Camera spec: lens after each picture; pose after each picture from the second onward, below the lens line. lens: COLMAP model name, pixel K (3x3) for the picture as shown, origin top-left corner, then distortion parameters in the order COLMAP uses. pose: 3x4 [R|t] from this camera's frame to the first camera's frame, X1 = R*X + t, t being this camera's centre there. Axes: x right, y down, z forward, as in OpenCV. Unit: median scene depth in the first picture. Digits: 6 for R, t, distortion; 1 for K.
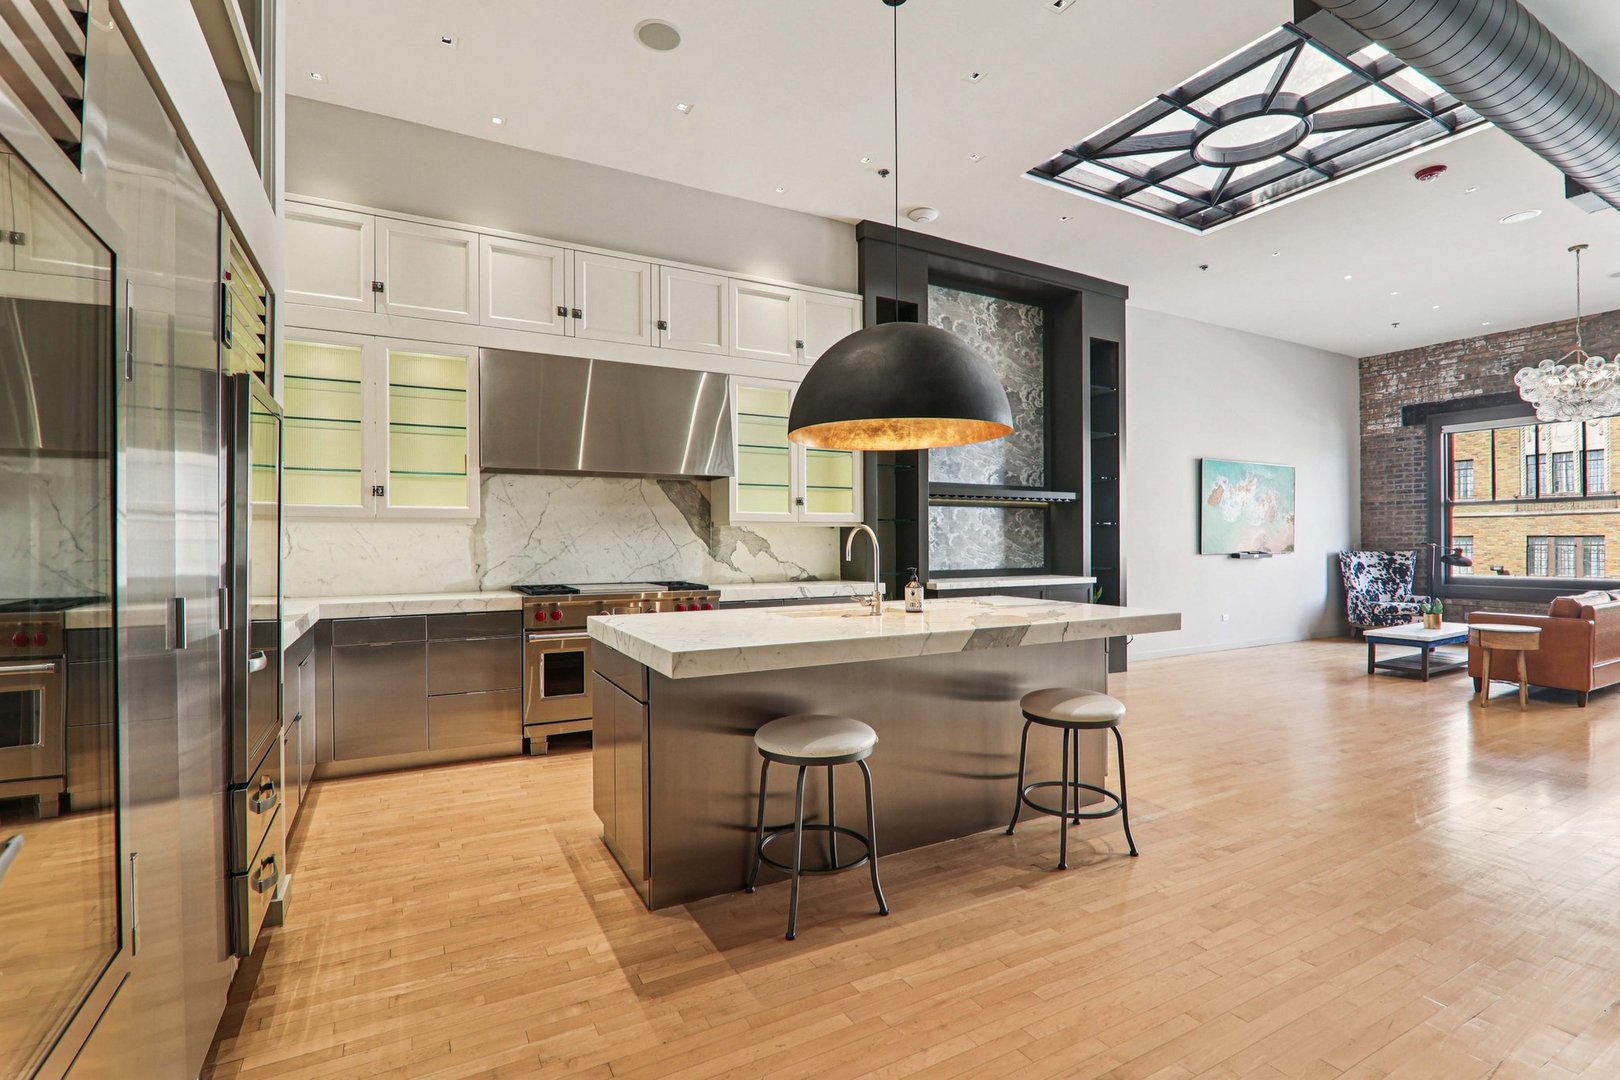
lens RADIAL K [[746.5, 0, 809.8], [0, 746.5, 548.7], [0, 0, 1]] dist [-0.024574, 0.002929]
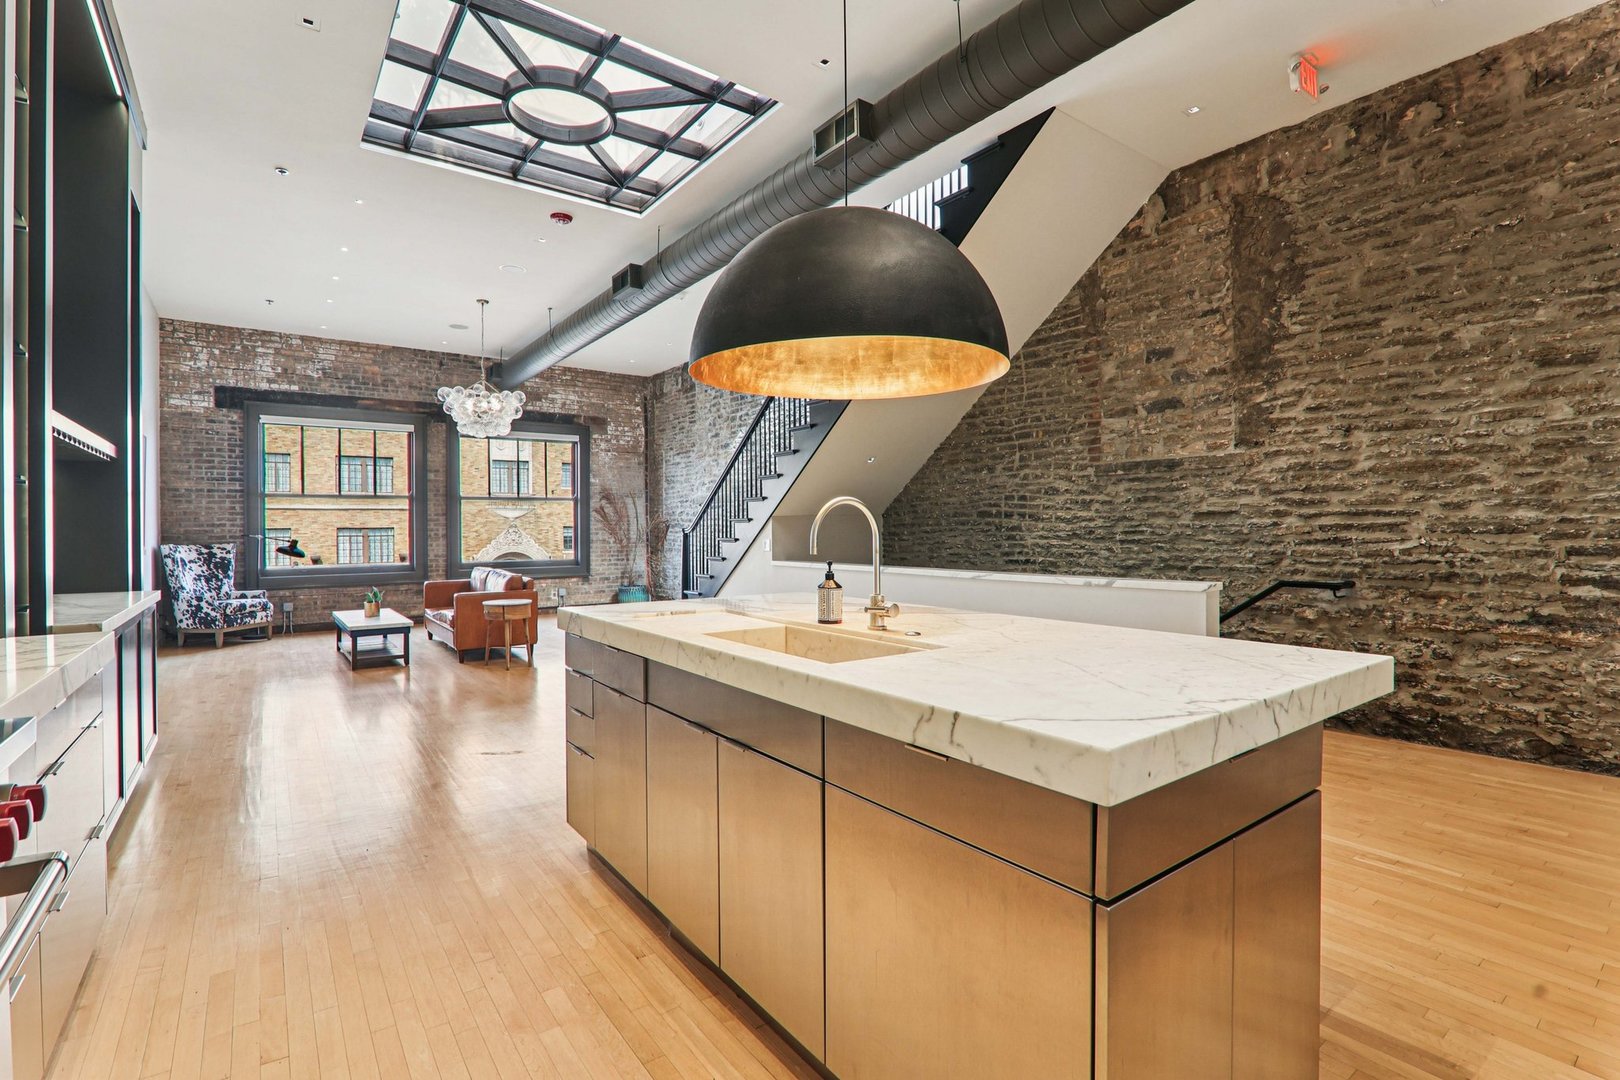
lens RADIAL K [[746.5, 0, 809.0], [0, 746.5, 531.2], [0, 0, 1]] dist [-0.024574, 0.002929]
pose [[-0.142410, 0.002310, 0.989805, -0.235072], [0.015981, 0.999872, -0.000034, -0.000927], [-0.989679, 0.015813, -0.142428, 0.468163]]
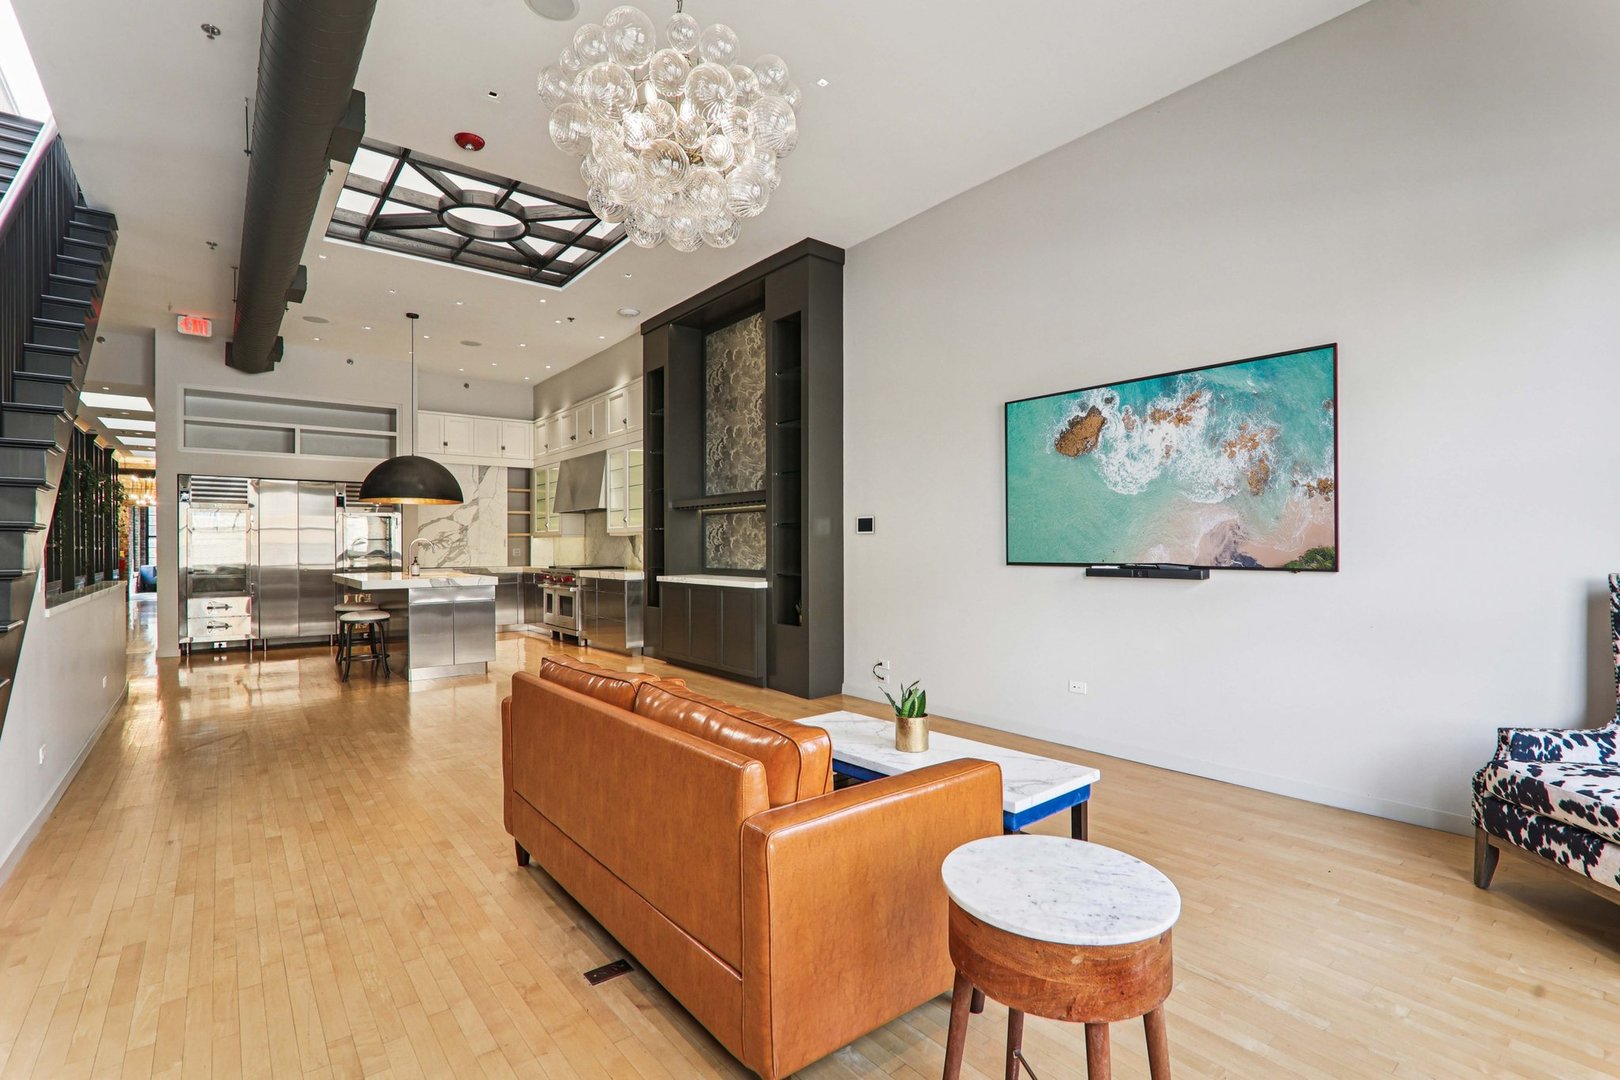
lens RADIAL K [[746.5, 0, 814.8], [0, 746.5, 544.5], [0, 0, 1]] dist [-0.024574, 0.002929]
pose [[0.176595, 0.002771, -0.984280, 1.098231], [-0.002327, 0.999994, 0.002398, -0.009927], [0.984281, 0.001867, 0.176601, 0.753379]]
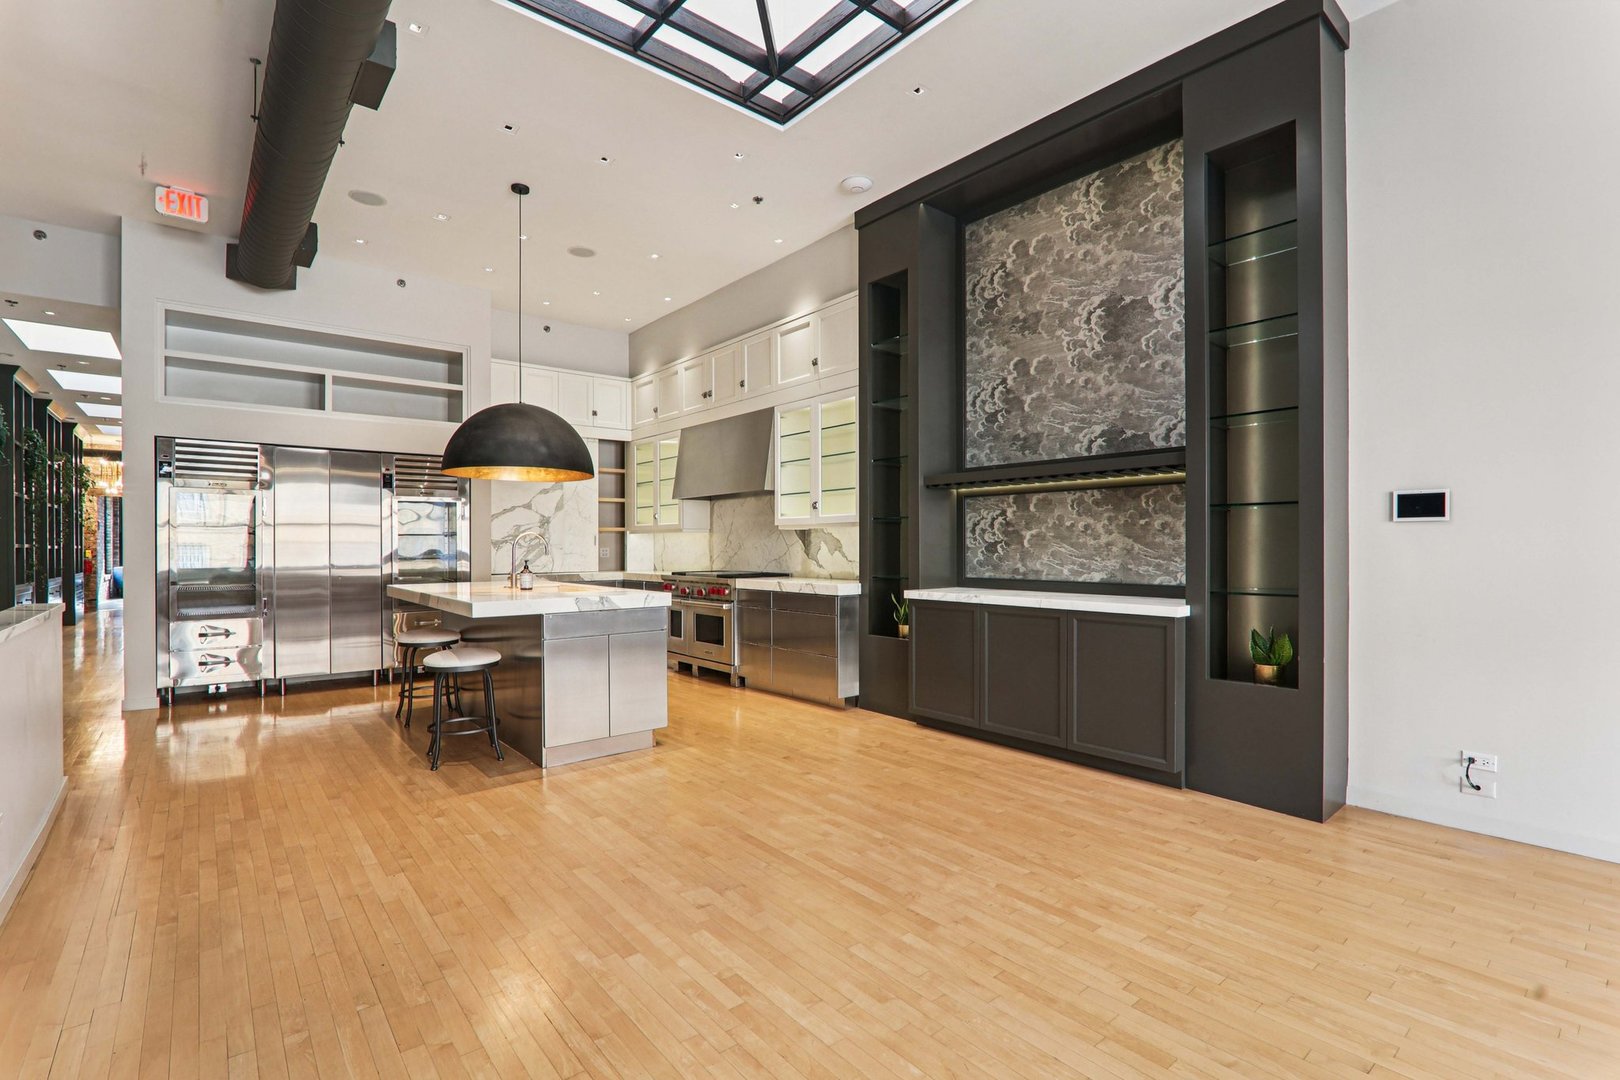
lens RADIAL K [[746.5, 0, 803.7], [0, 746.5, 546.0], [0, 0, 1]] dist [-0.024574, 0.002929]
pose [[0.183519, 0.005175, -0.983003, 0.715023], [-0.003691, 0.999983, 0.004575, -0.005992], [0.983009, 0.002789, 0.183534, 0.527722]]
